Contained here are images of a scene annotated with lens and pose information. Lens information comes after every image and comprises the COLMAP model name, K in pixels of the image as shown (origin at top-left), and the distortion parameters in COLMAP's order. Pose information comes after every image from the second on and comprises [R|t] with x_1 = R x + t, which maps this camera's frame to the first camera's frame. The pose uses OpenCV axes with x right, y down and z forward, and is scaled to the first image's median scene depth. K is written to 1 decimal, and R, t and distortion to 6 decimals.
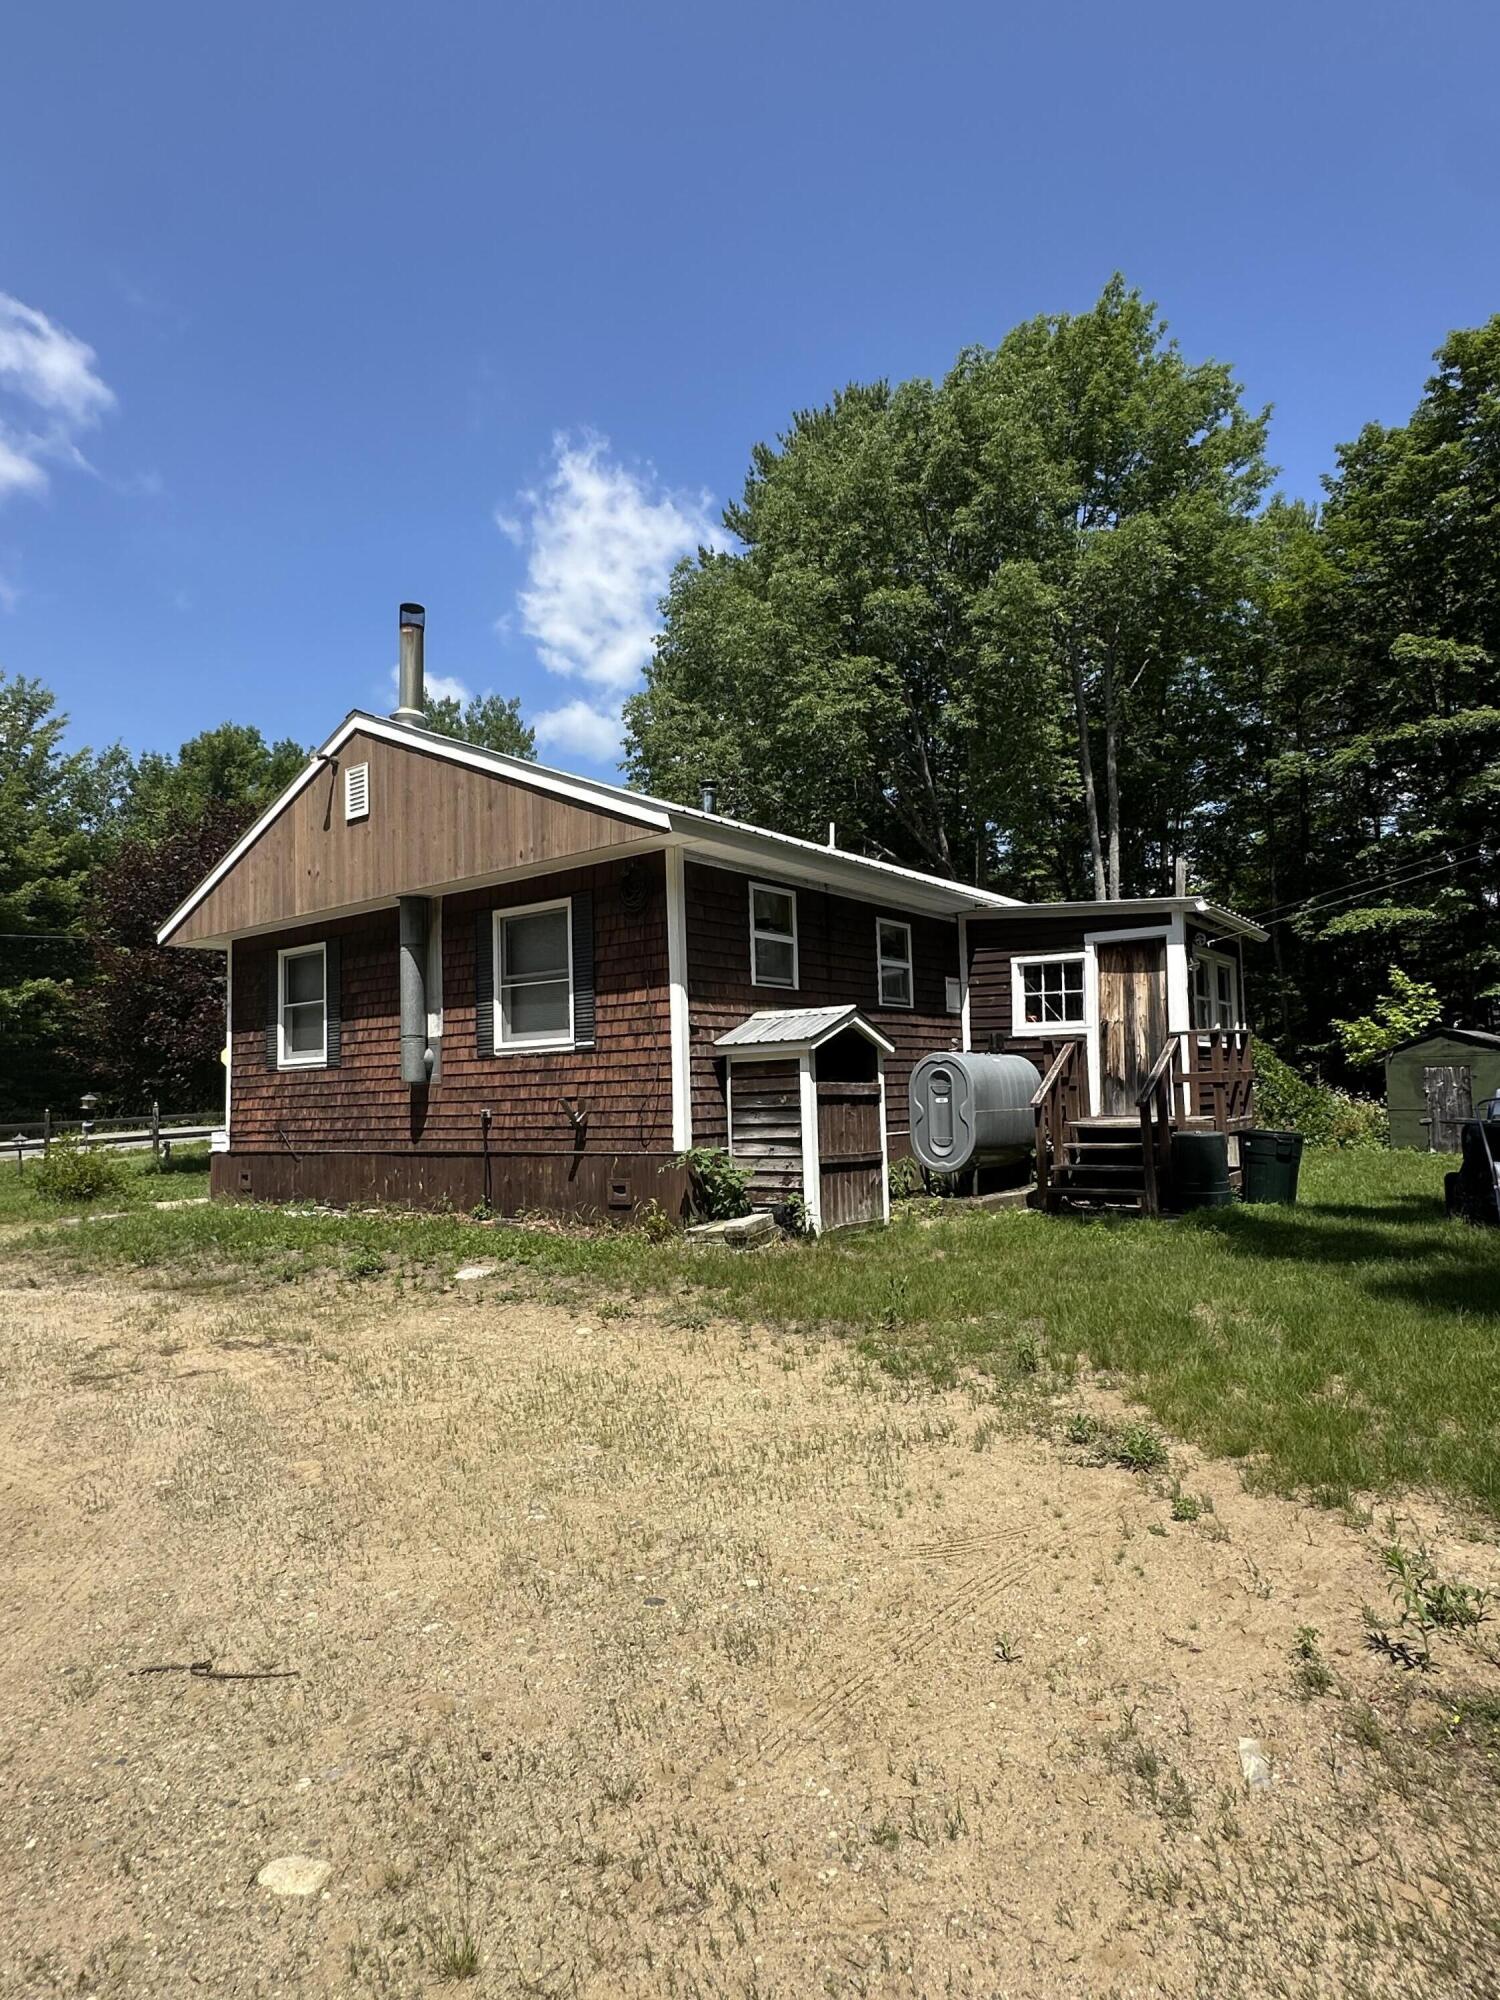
lens RADIAL K [[1098.1, 0, 750.0], [0, 1098.1, 1000.0], [0, 0, 1]] dist [0.000707, 0.000112]
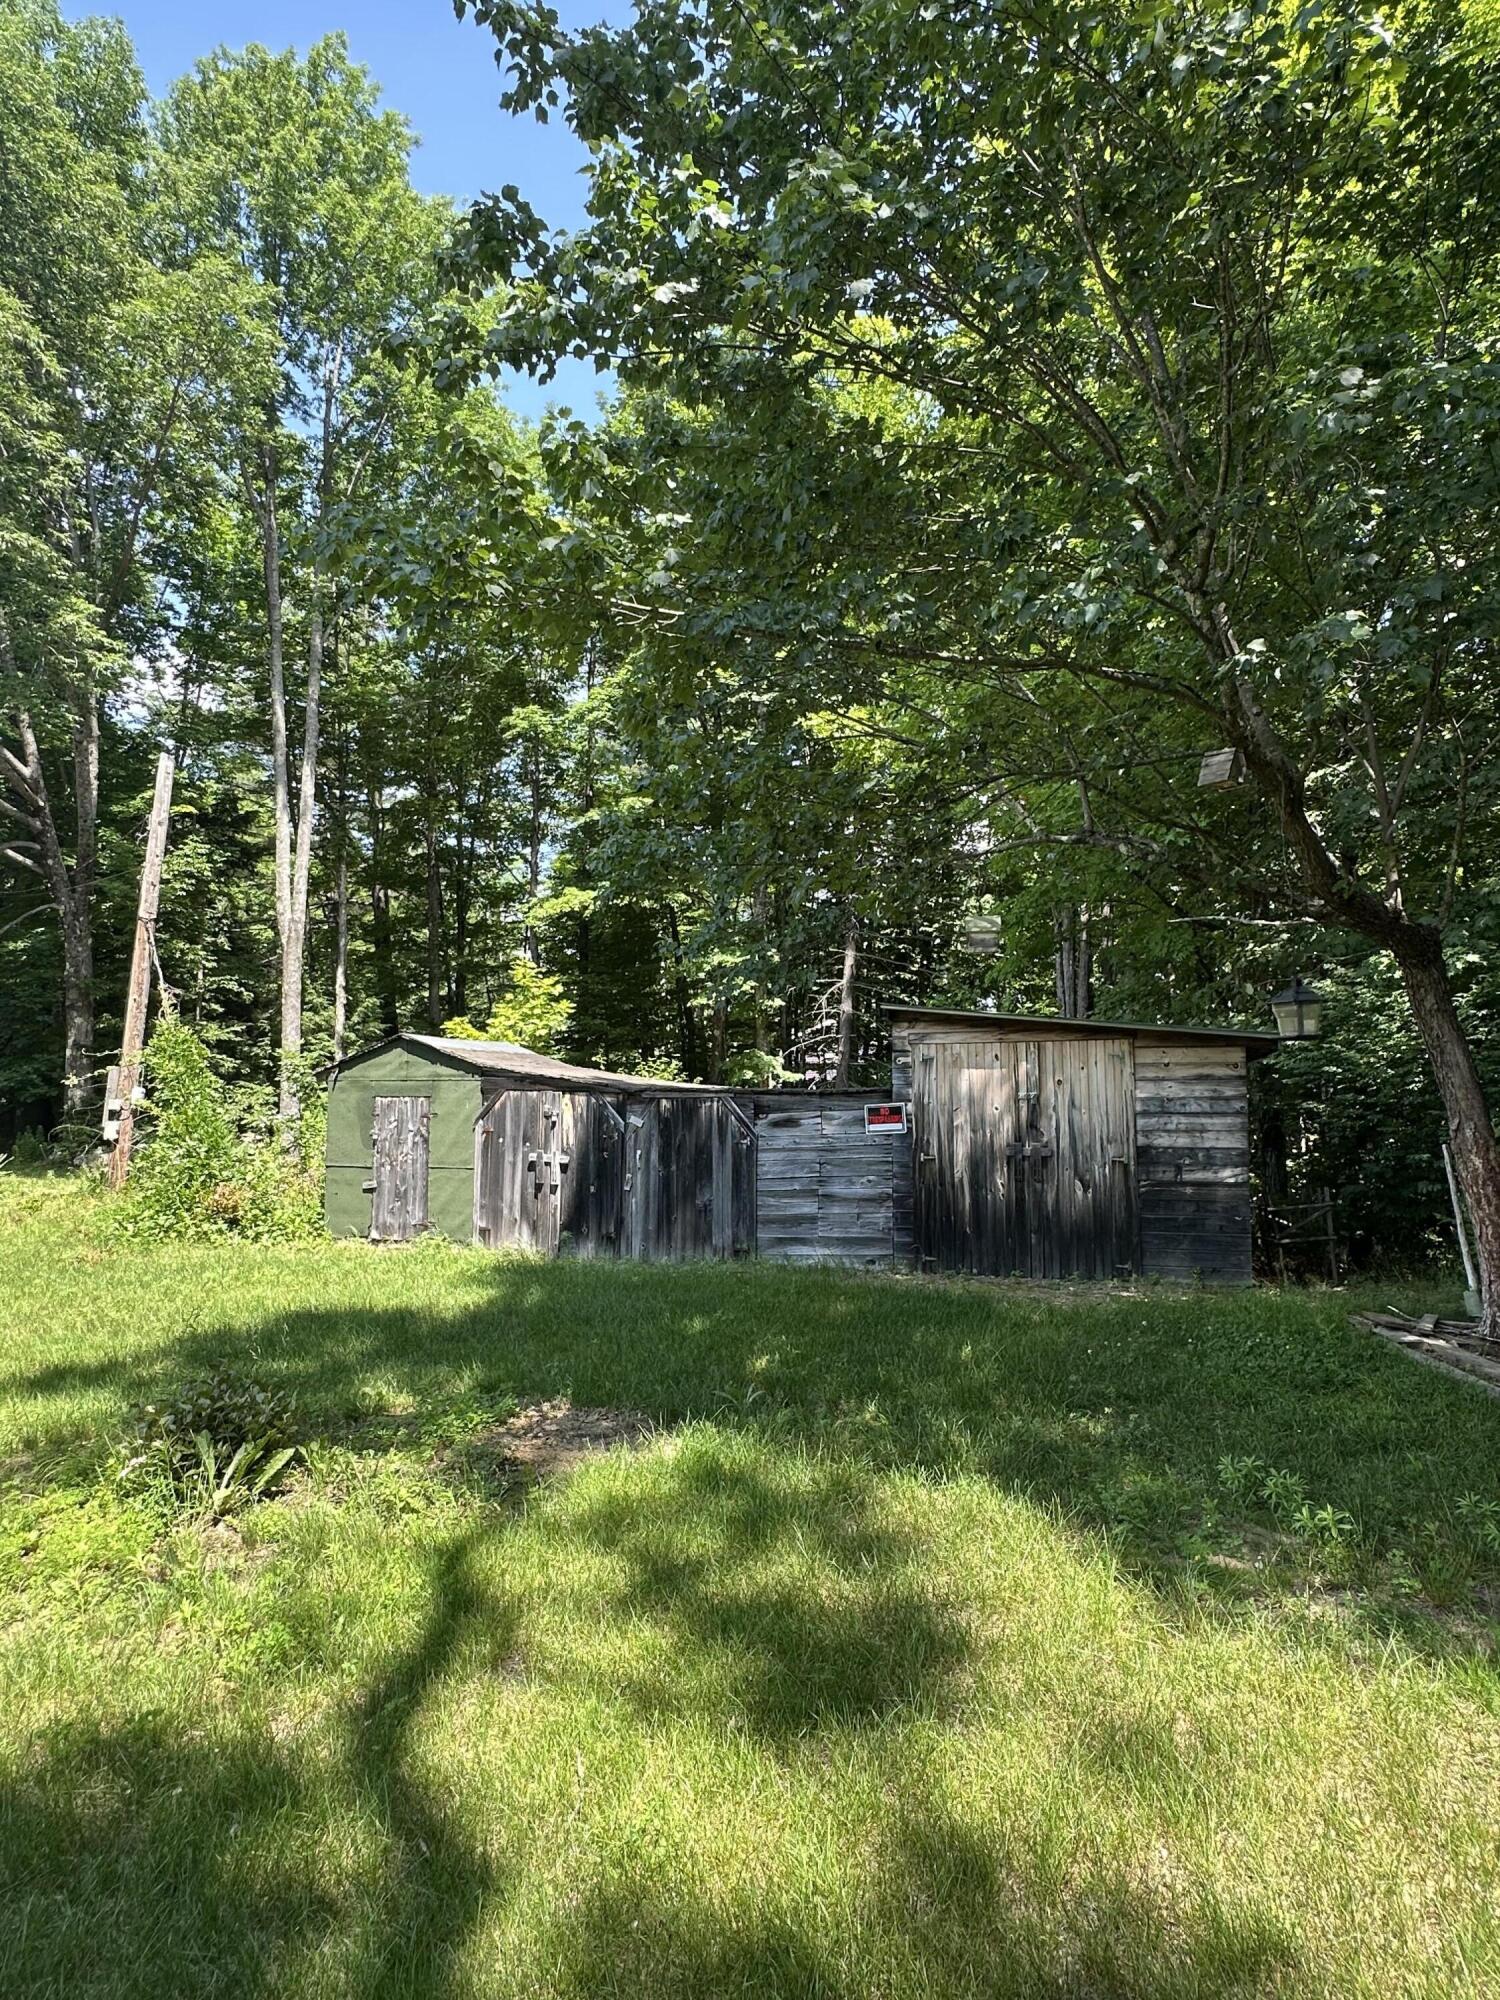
lens RADIAL K [[1098.1, 0, 750.0], [0, 1098.1, 1000.0], [0, 0, 1]] dist [0.000707, 0.000112]
pose [[0.874349, 0.068243, 0.480475, 0.498570], [-0.069176, 0.997479, -0.015789, 0.003001], [-0.480341, -0.019432, 0.876866, 0.368427]]
